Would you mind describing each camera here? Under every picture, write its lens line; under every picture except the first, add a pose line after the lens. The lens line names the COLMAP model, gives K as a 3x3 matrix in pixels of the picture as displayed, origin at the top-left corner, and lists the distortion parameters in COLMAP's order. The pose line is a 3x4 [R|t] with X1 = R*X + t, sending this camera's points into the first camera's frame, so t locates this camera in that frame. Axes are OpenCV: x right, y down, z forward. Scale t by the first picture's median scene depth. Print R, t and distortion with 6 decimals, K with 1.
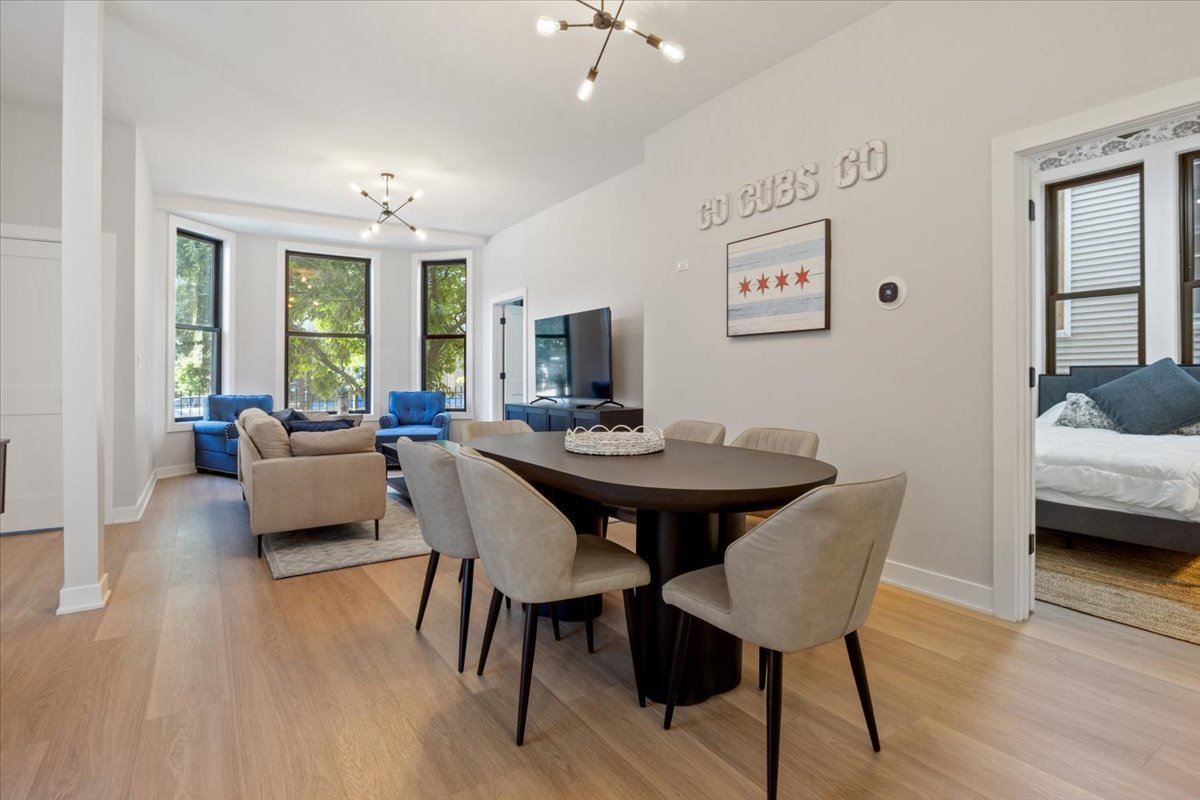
lens RADIAL K [[599.7, 0, 618.4], [0, 599.7, 372.4], [0, 0, 1]] dist [-0.003363, -0.002535]
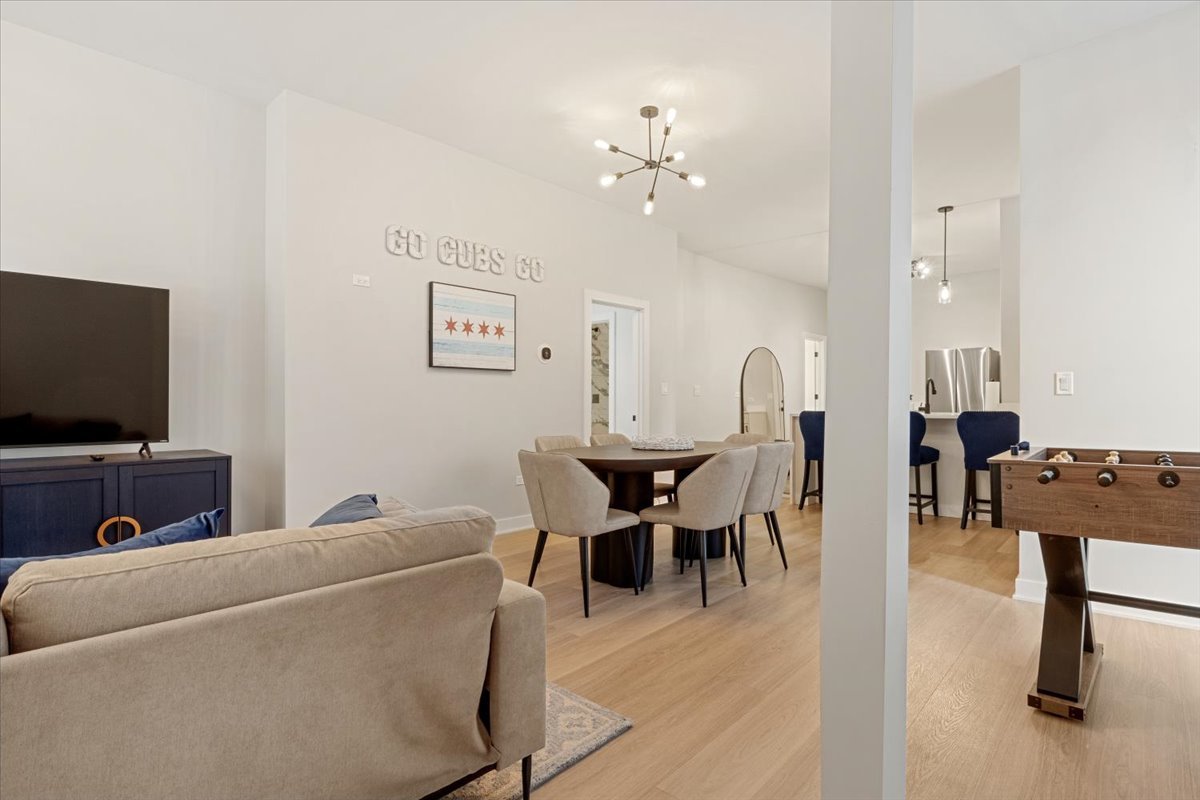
lens RADIAL K [[599.7, 0, 602.7], [0, 599.7, 402.5], [0, 0, 1]] dist [-0.003363, -0.002535]
pose [[-0.222397, 0.003651, 0.974949, -0.970206], [-0.004190, 0.999980, -0.004701, 0.009461], [-0.974947, -0.005130, -0.222378, 0.962312]]
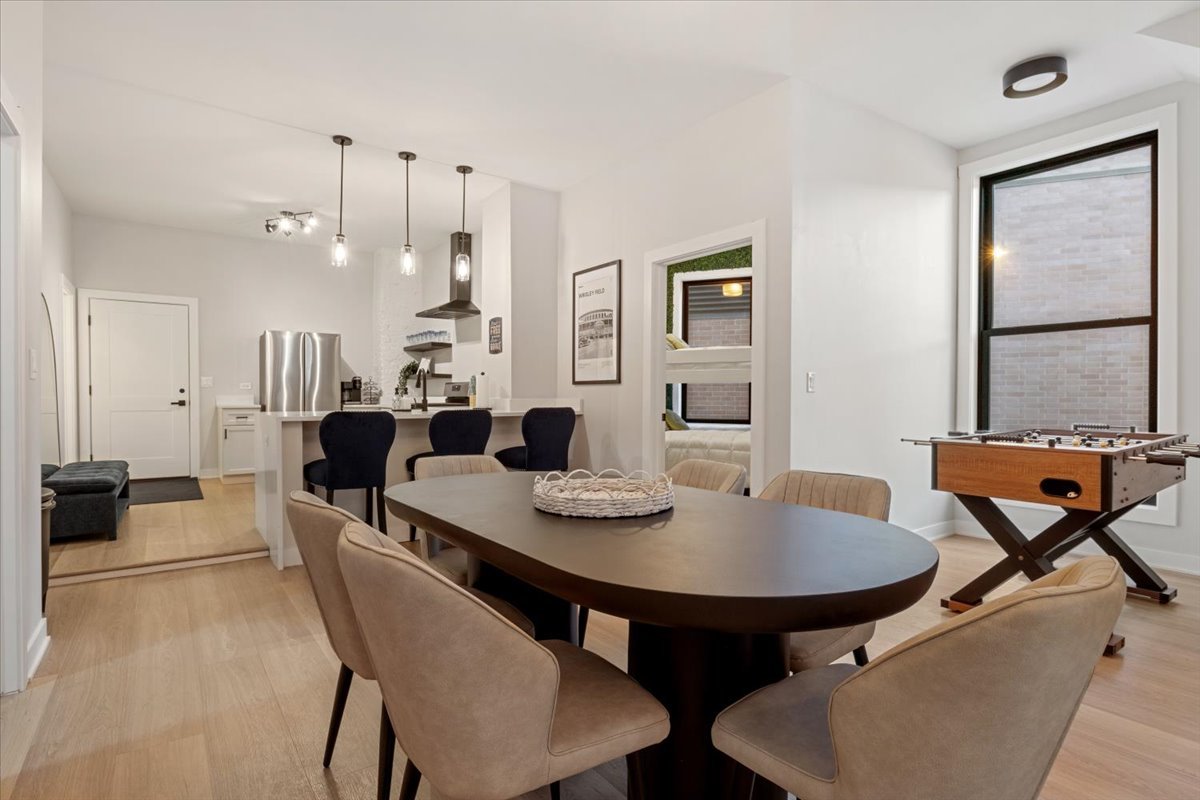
lens RADIAL K [[599.7, 0, 603.4], [0, 599.7, 404.9], [0, 0, 1]] dist [-0.003363, -0.002535]
pose [[-0.999618, 0.001952, -0.027577, 0.024509], [0.001702, 0.999957, 0.009083, 0.002831], [0.027594, 0.009033, -0.999578, 1.073922]]
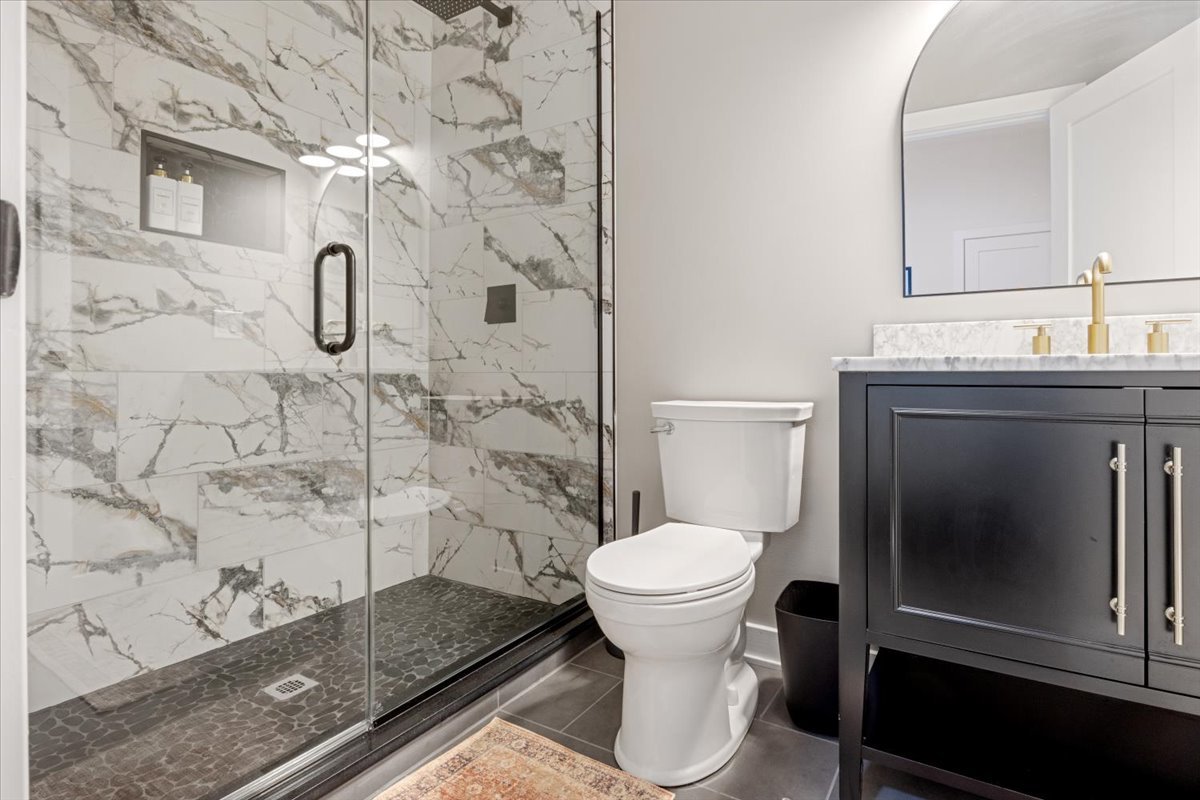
lens RADIAL K [[599.7, 0, 604.3], [0, 599.7, 387.7], [0, 0, 1]] dist [-0.003363, -0.002535]
pose [[-0.389641, -0.006784, 0.920942, 0.818859], [-0.008646, 0.999956, 0.003708, 0.060365], [-0.920926, -0.006518, -0.389683, 0.586175]]
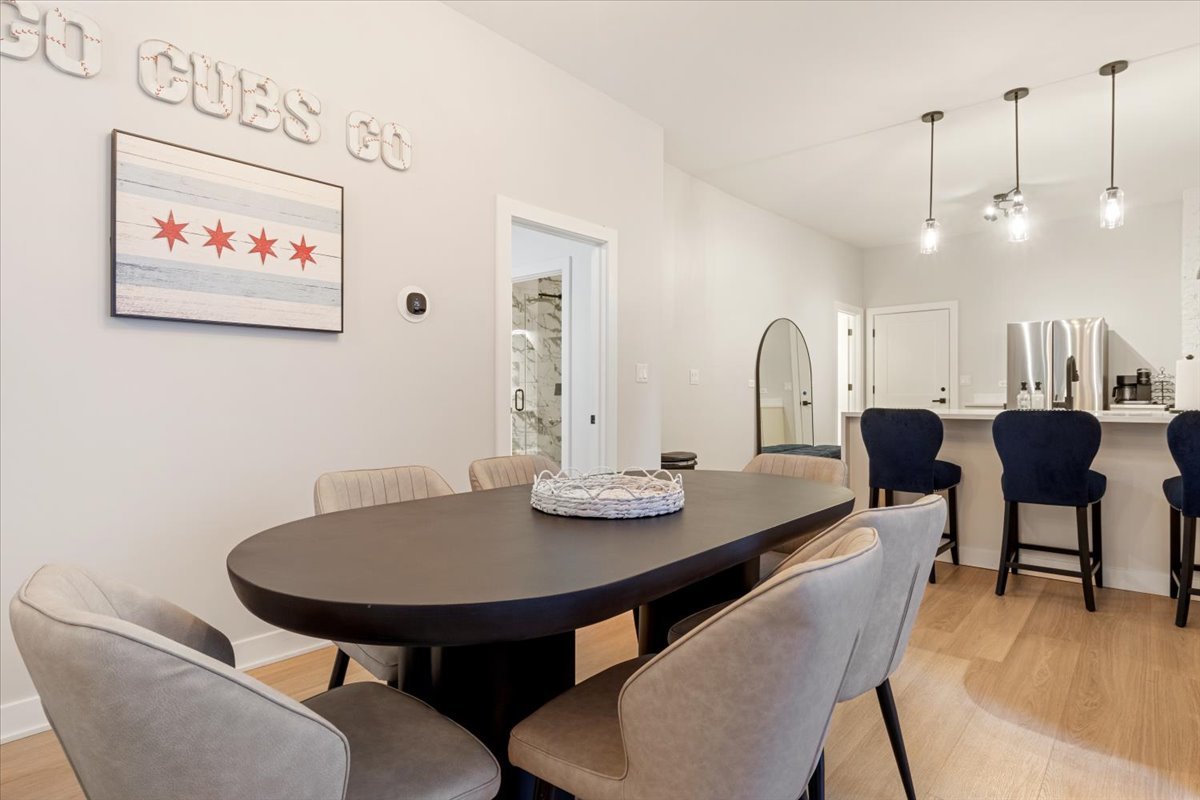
lens RADIAL K [[599.7, 0, 600.5], [0, 599.7, 397.9], [0, 0, 1]] dist [-0.003363, -0.002535]
pose [[-0.220885, -0.001739, 0.975298, -0.400919], [-0.004967, 0.999987, 0.000658, 0.006931], [-0.975287, -0.004699, -0.220891, 0.731725]]
